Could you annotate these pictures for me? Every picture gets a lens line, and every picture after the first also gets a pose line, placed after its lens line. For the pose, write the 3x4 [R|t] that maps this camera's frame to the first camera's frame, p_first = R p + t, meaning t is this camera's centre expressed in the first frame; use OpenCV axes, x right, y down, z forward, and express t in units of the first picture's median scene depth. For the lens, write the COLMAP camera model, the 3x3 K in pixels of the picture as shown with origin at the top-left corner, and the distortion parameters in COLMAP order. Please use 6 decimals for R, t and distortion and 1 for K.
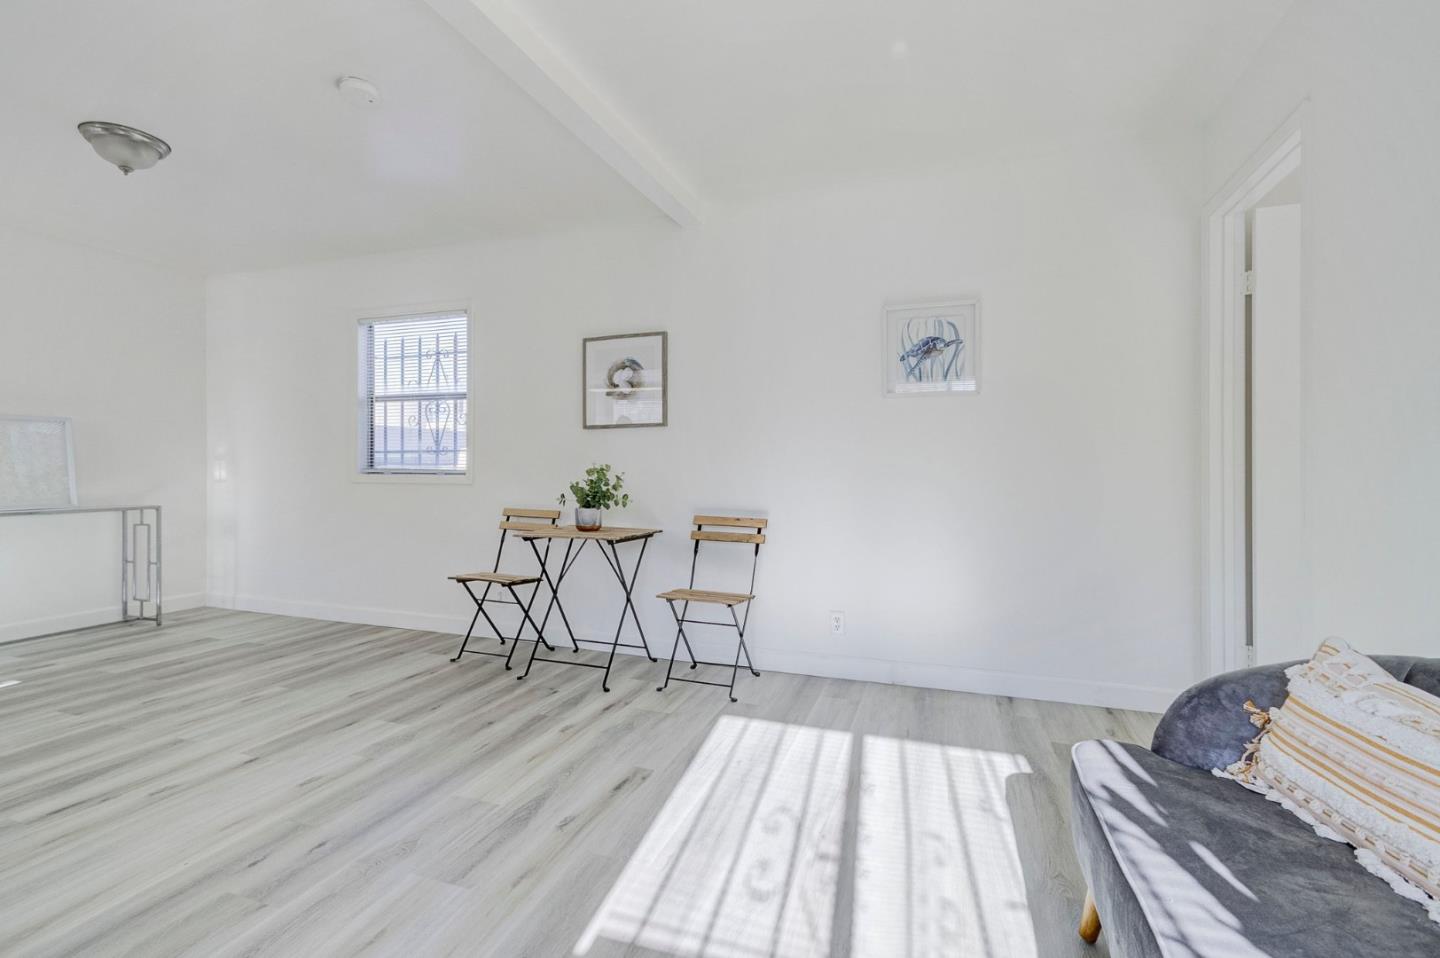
lens RADIAL K [[660.3, 0, 723.2], [0, 660.3, 466.7], [0, 0, 1]] dist [0.007566, 0.001131]
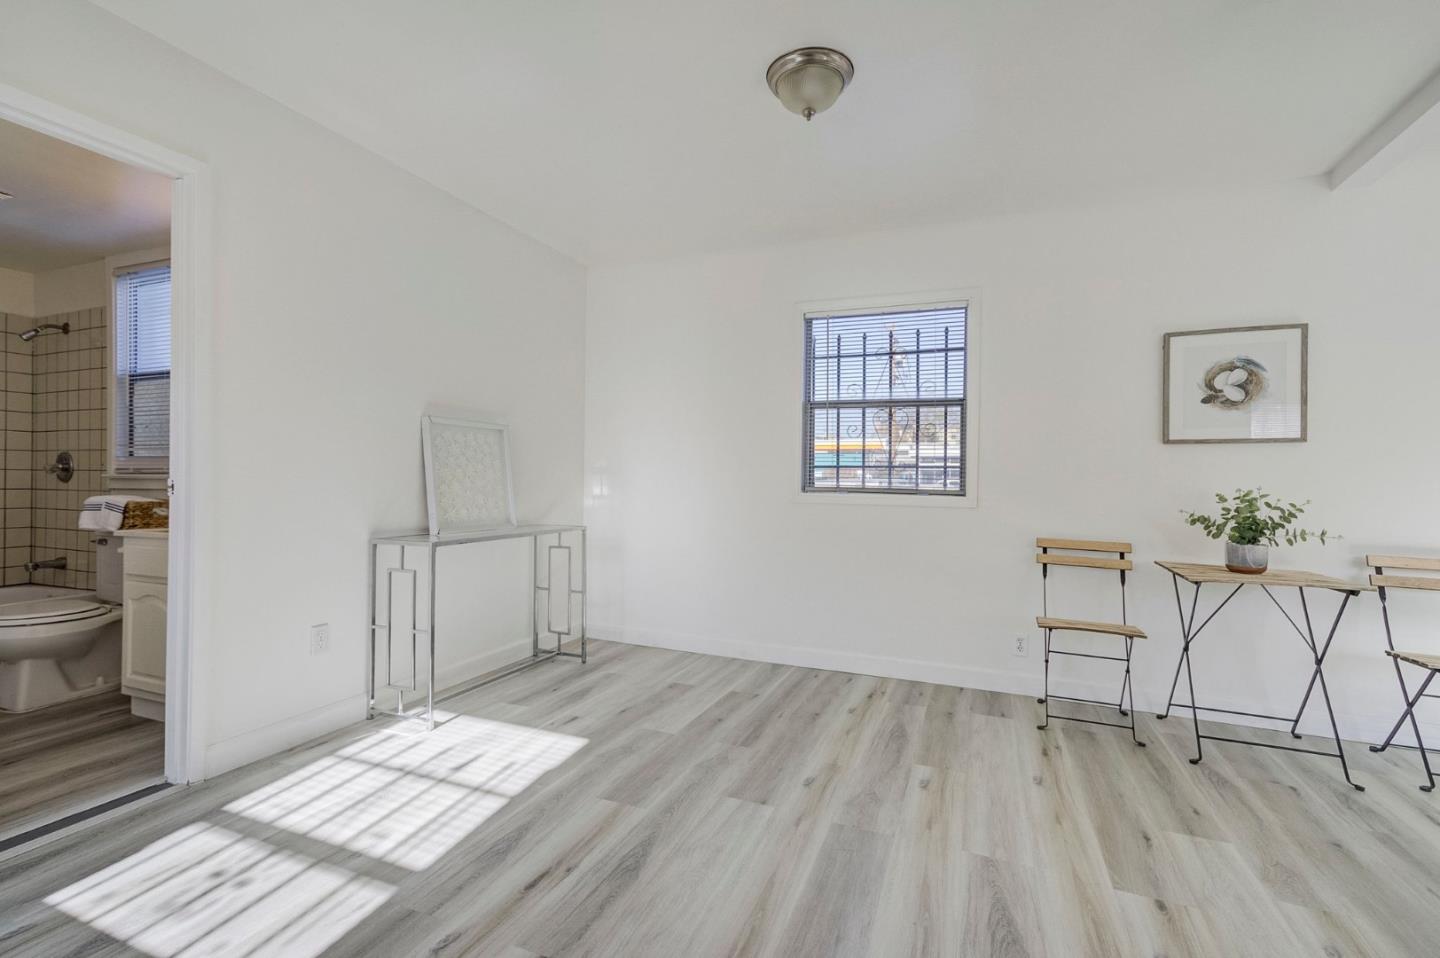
lens RADIAL K [[660.3, 0, 711.5], [0, 660.3, 468.5], [0, 0, 1]] dist [0.007566, 0.001131]
pose [[0.998678, 0.008598, -0.050671, -0.863911], [-0.008714, 0.999960, -0.002064, -0.023794], [0.050651, 0.002503, 0.998713, 0.181766]]
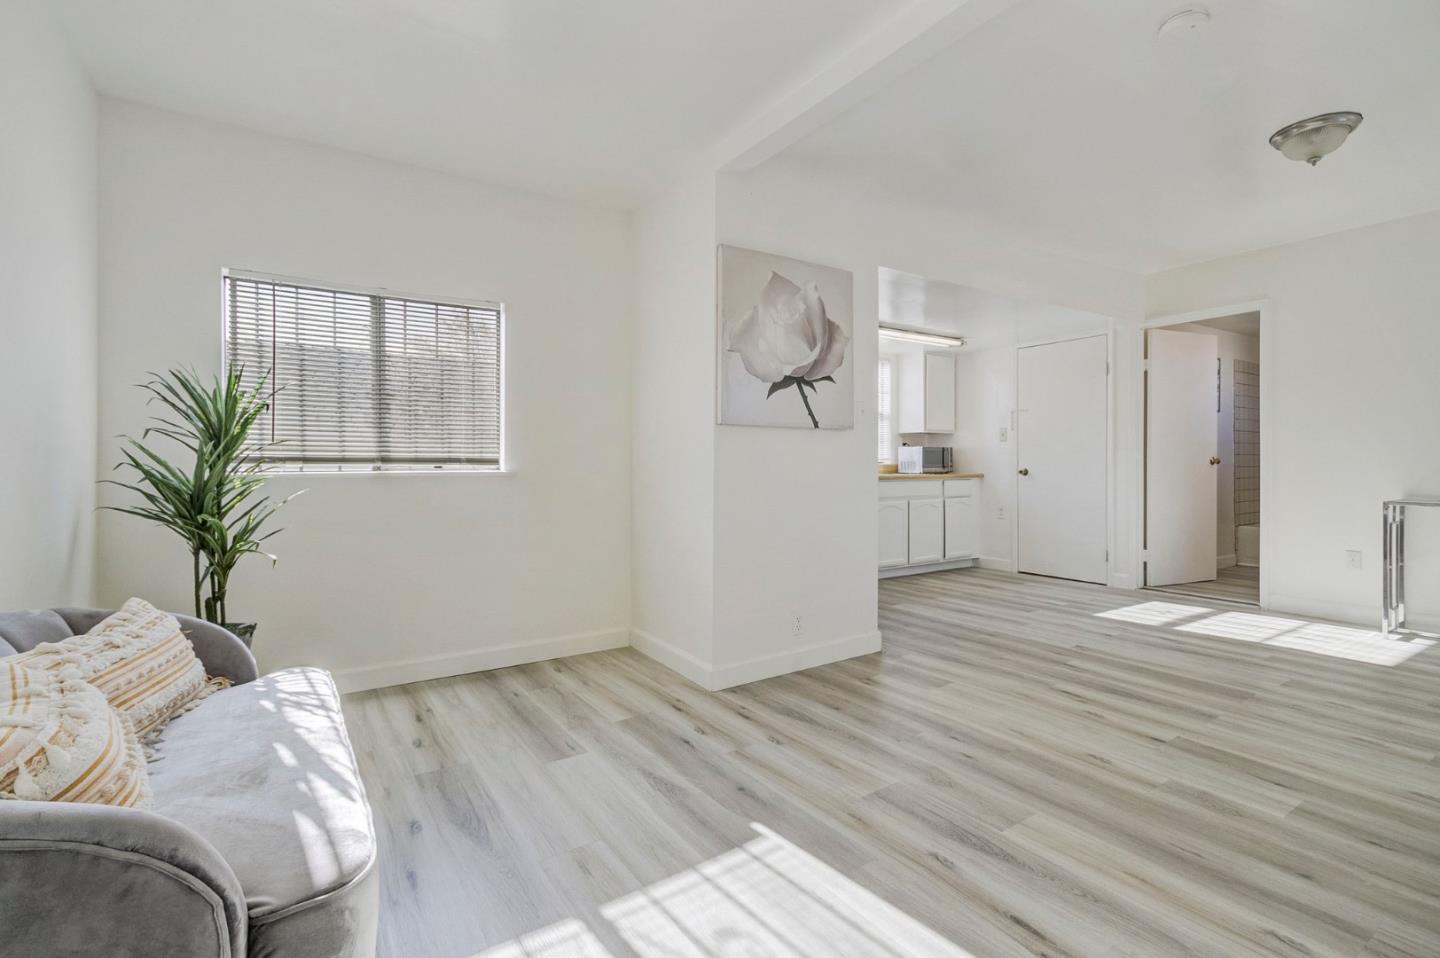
lens RADIAL K [[660.3, 0, 712.6], [0, 660.3, 475.3], [0, 0, 1]] dist [0.007566, 0.001131]
pose [[-0.606458, 0.022513, -0.794797, 0.400755], [0.002748, 0.999652, 0.026218, -0.004748], [0.795111, 0.013716, -0.606309, 0.789191]]
